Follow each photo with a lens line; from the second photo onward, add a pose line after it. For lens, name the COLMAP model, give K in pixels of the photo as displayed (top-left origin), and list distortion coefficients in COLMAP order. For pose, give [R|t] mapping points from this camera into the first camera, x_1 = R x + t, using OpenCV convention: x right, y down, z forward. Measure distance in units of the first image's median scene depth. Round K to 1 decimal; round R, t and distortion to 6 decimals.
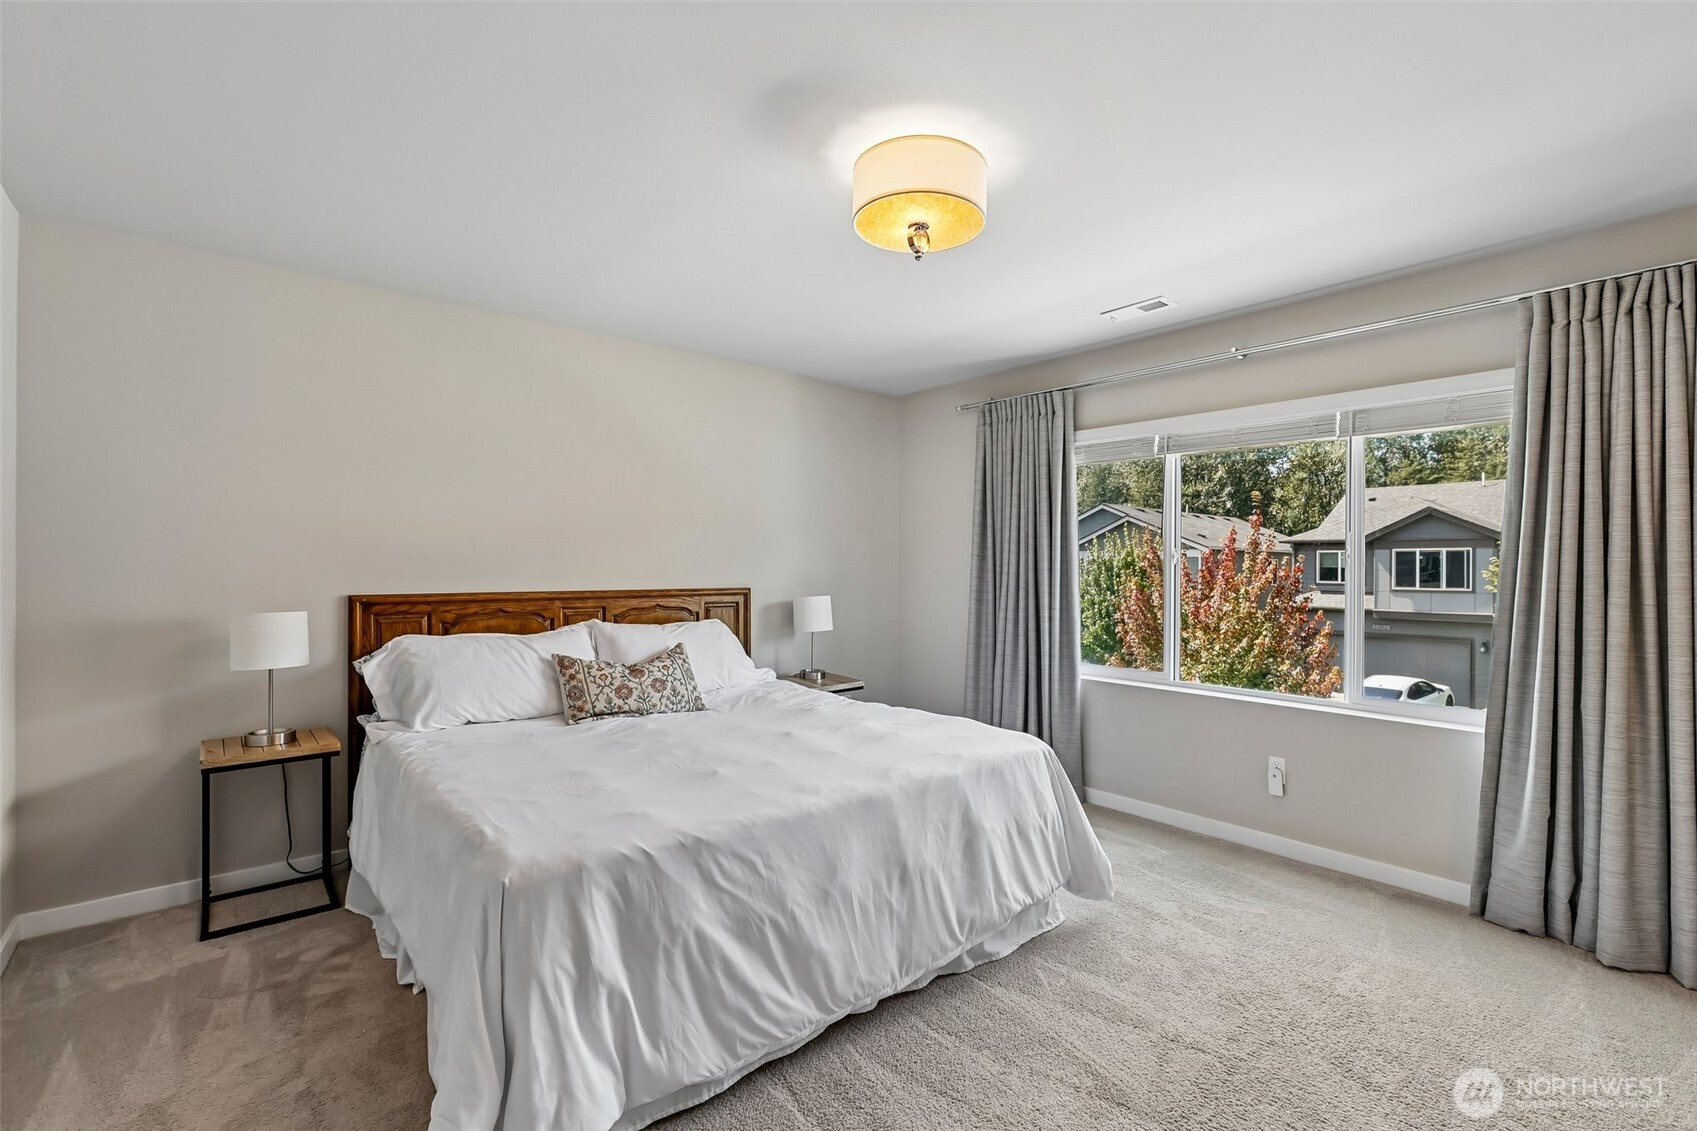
lens RADIAL K [[760.3, 0, 861.3], [0, 760.3, 576.1], [0, 0, 1]] dist [-0.006287, 0.005816]
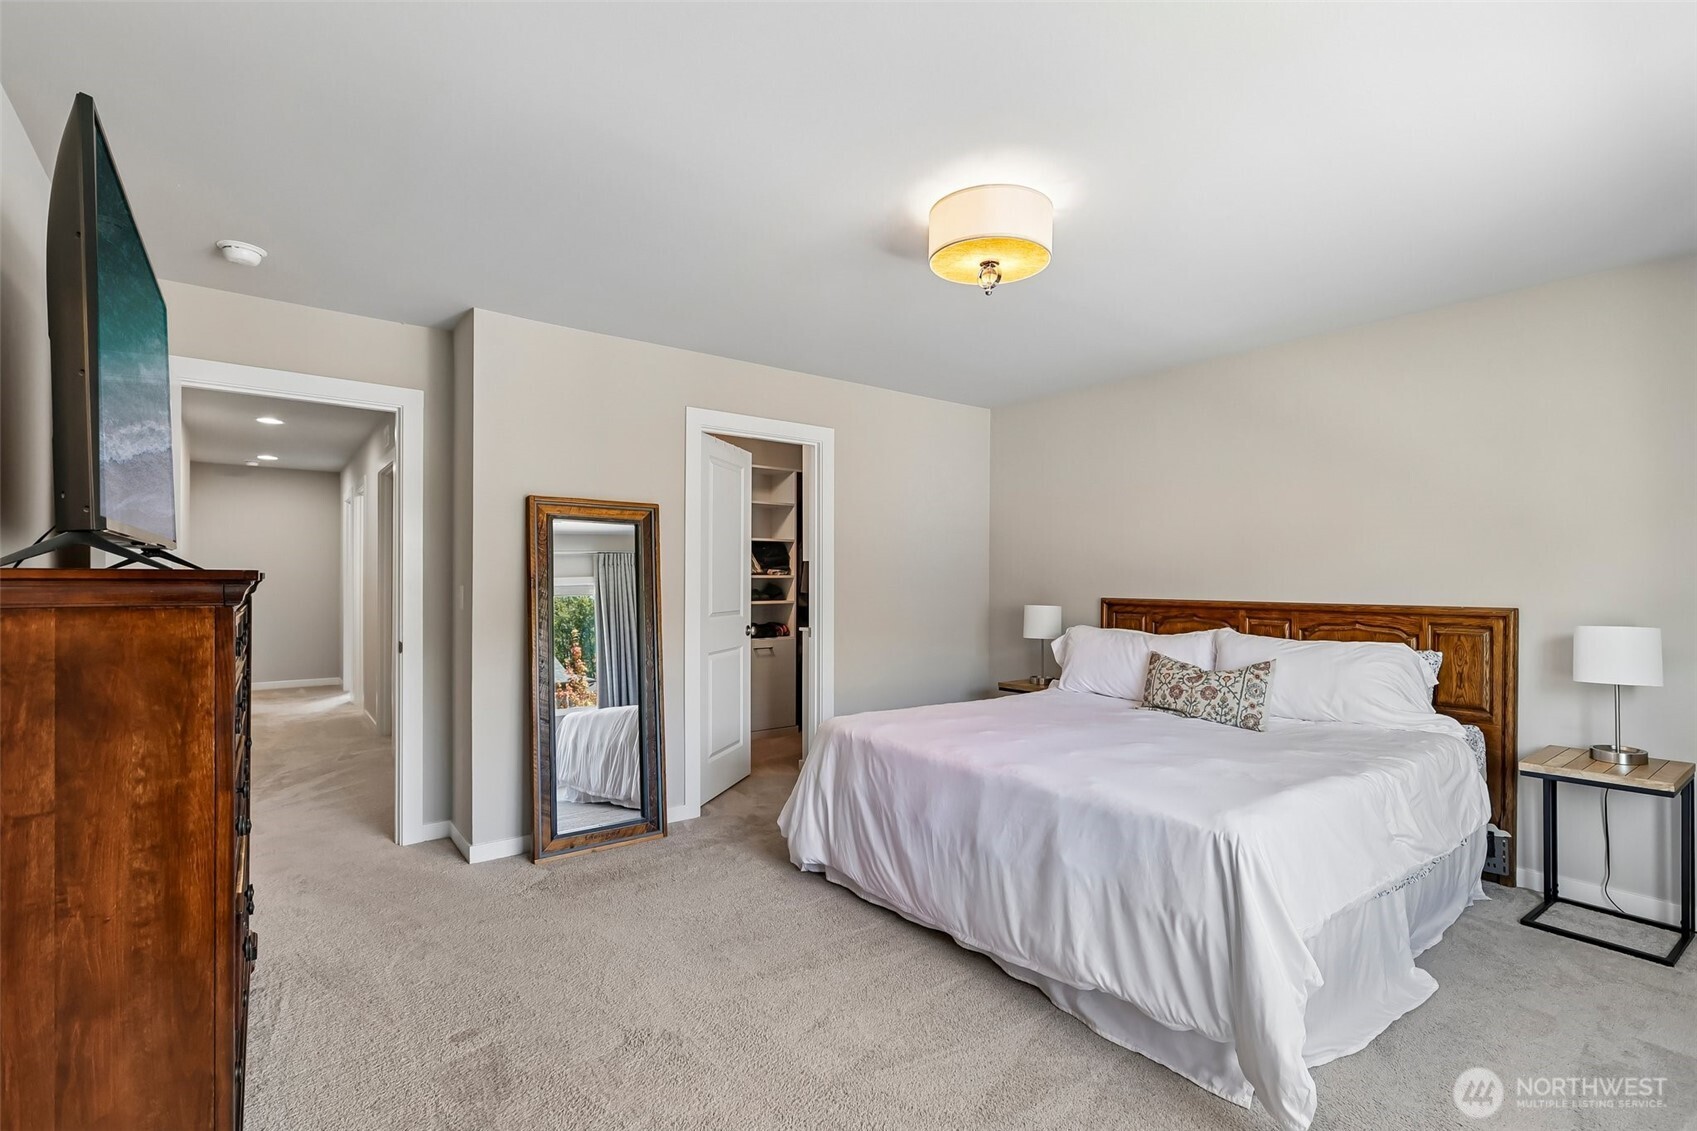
lens RADIAL K [[760.3, 0, 861.5], [0, 760.3, 574.3], [0, 0, 1]] dist [-0.006287, 0.005816]
pose [[-0.045922, -0.007522, -0.998917, 0.991477], [-0.012177, 0.999902, -0.006970, -0.006331], [0.998871, 0.011844, -0.046009, 0.720028]]
